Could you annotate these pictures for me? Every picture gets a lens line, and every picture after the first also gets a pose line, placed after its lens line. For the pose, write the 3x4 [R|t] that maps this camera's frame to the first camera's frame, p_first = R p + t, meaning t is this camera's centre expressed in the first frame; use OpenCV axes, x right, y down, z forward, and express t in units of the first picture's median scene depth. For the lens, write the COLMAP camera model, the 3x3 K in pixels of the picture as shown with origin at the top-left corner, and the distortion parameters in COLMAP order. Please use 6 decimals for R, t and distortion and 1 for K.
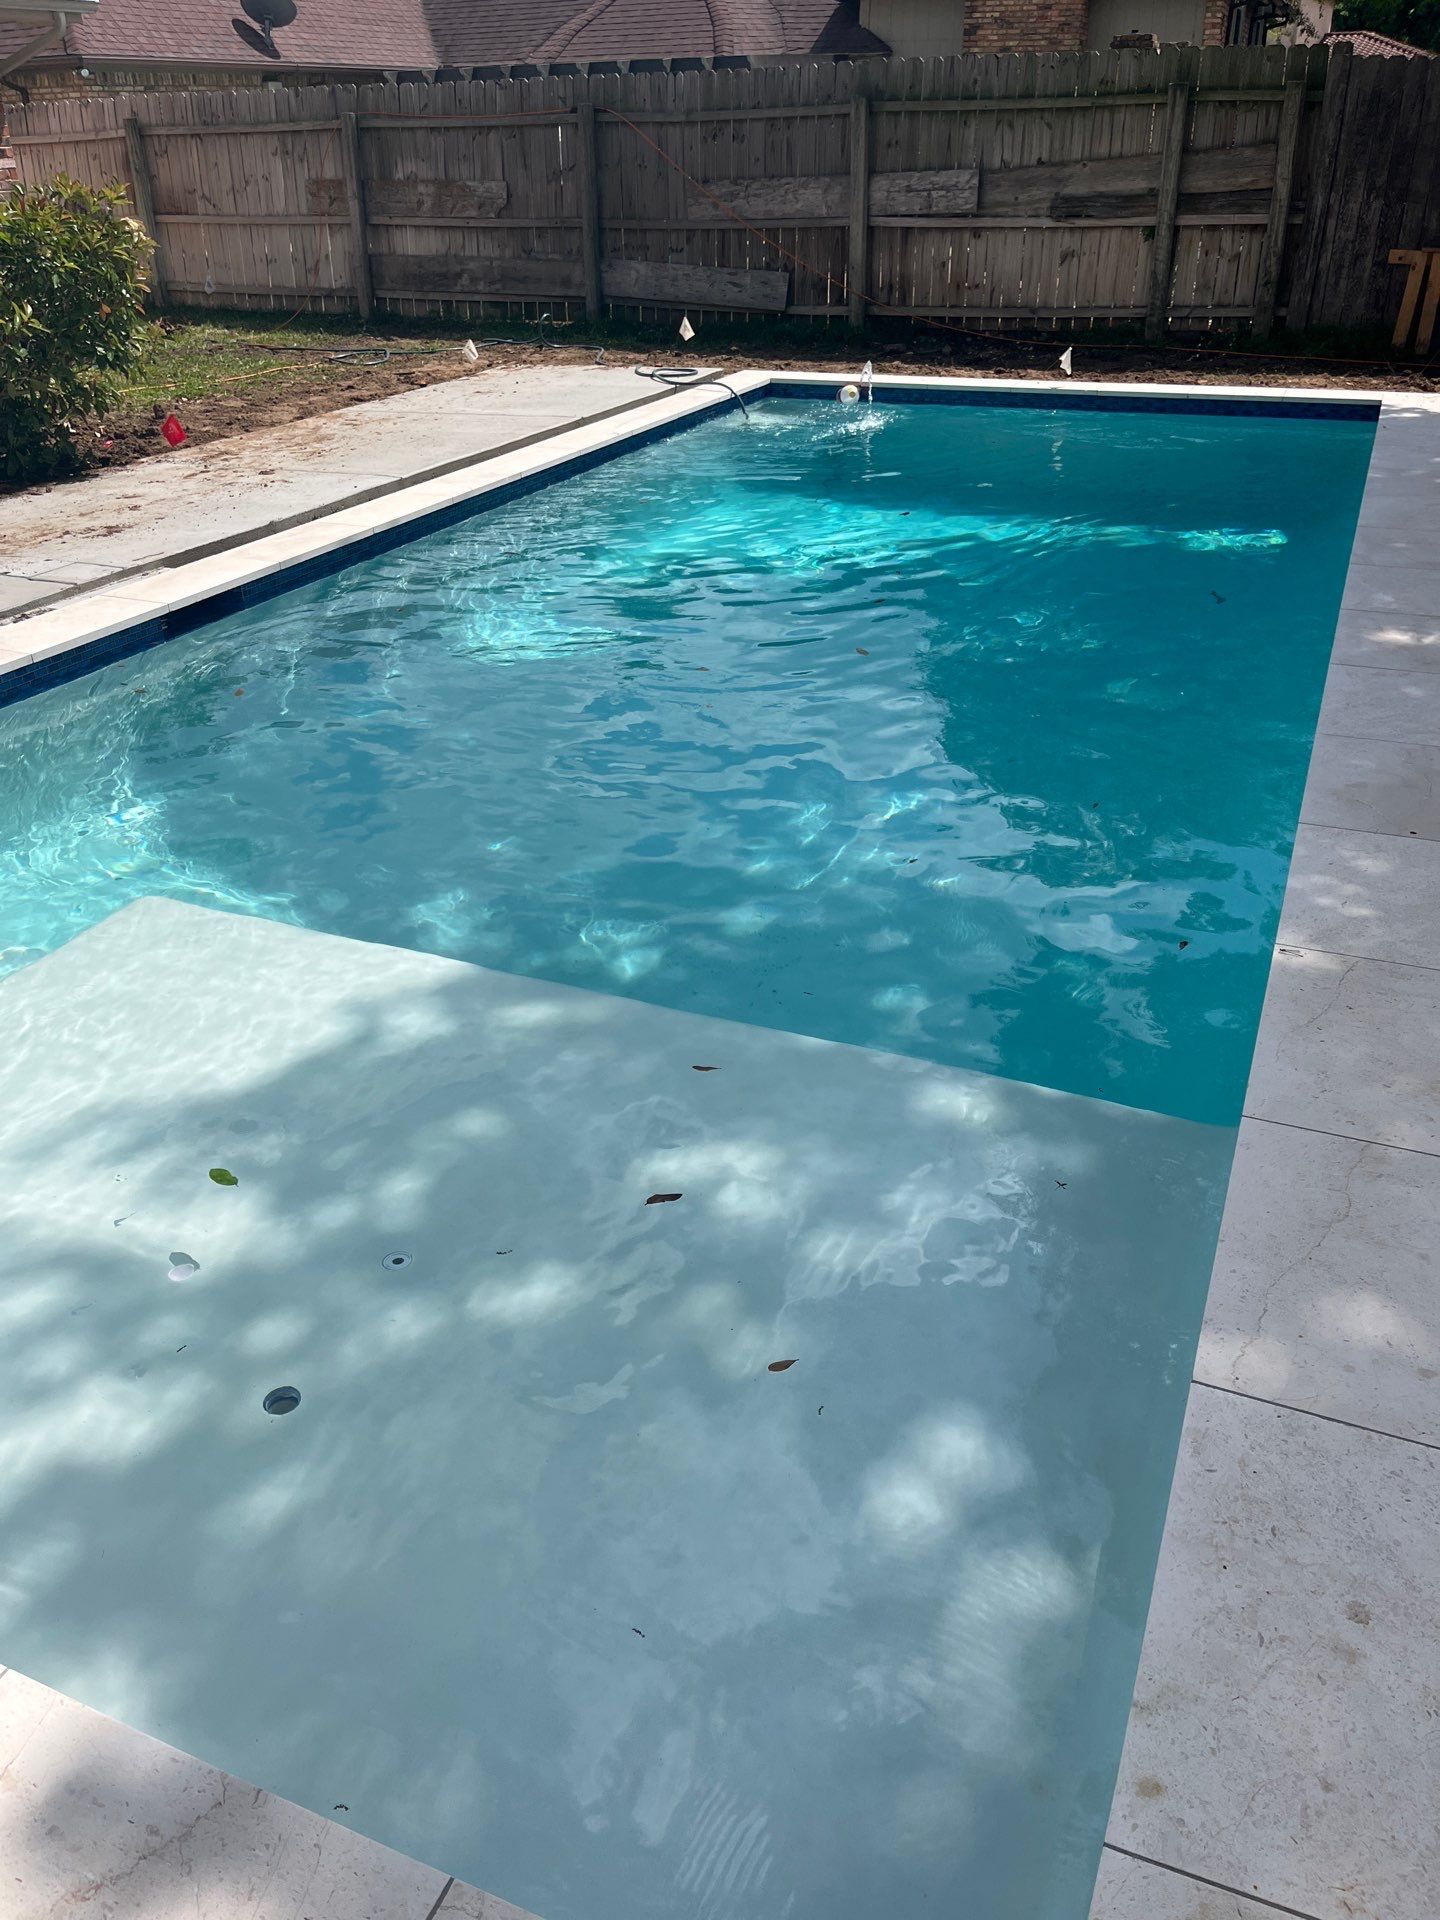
lens RADIAL K [[1493.1, 0, 720.0], [0, 1493.1, 960.0], [0, 0, 1]] dist [0.087178, -0.153991]
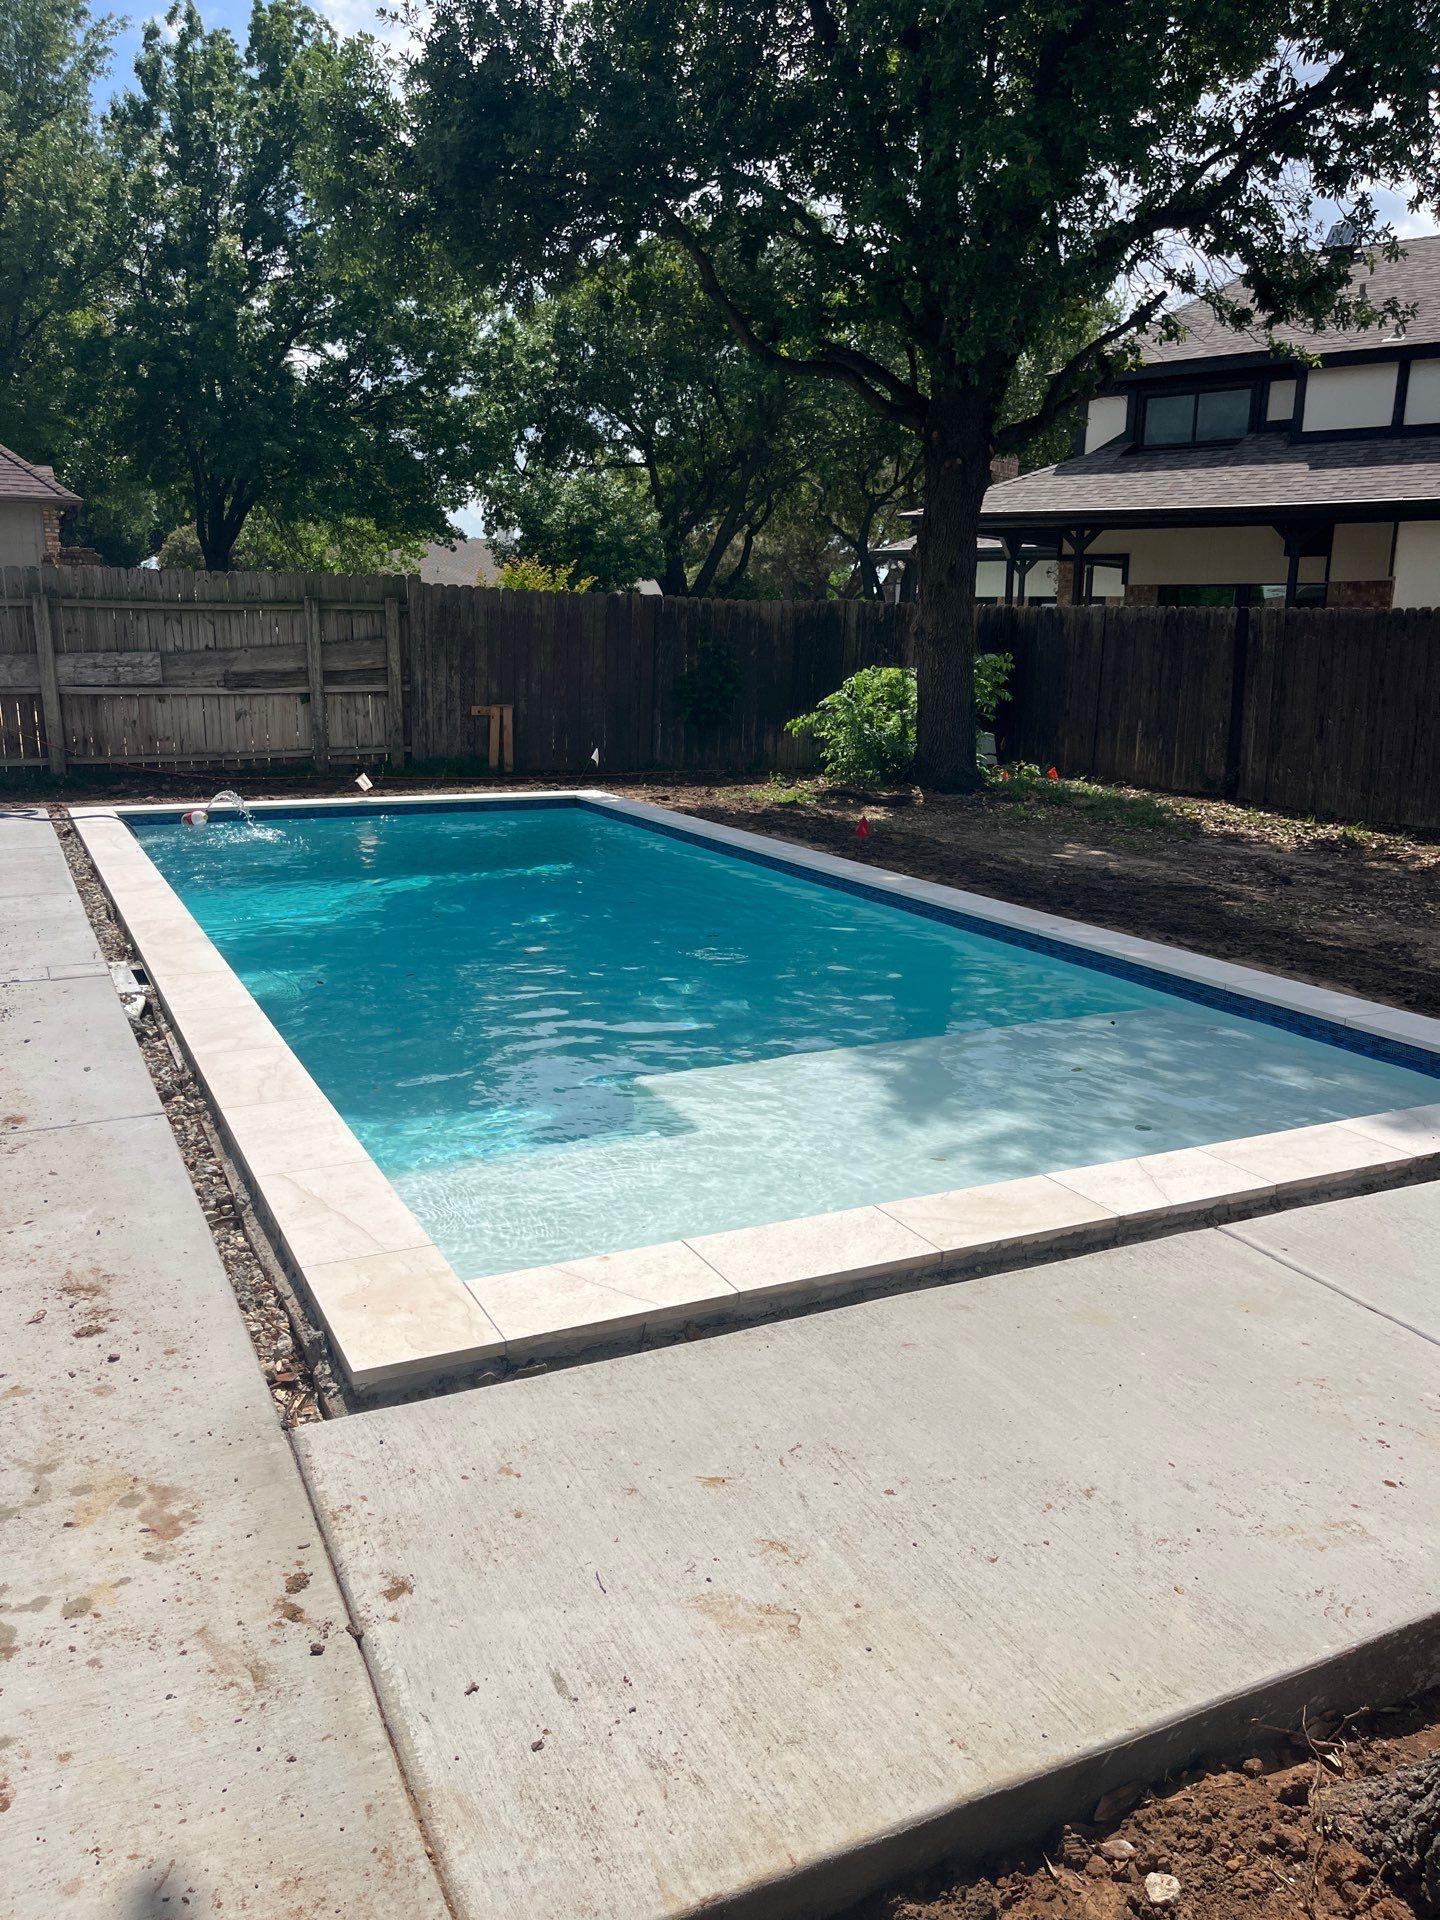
lens RADIAL K [[1493.1, 0, 720.0], [0, 1493.1, 960.0], [0, 0, 1]] dist [0.087178, -0.153991]
pose [[0.646557, -0.139122, 0.750073, -0.513752], [0.339294, 0.933071, -0.119404, 0.019779], [-0.683260, 0.331697, 0.650487, -0.042186]]
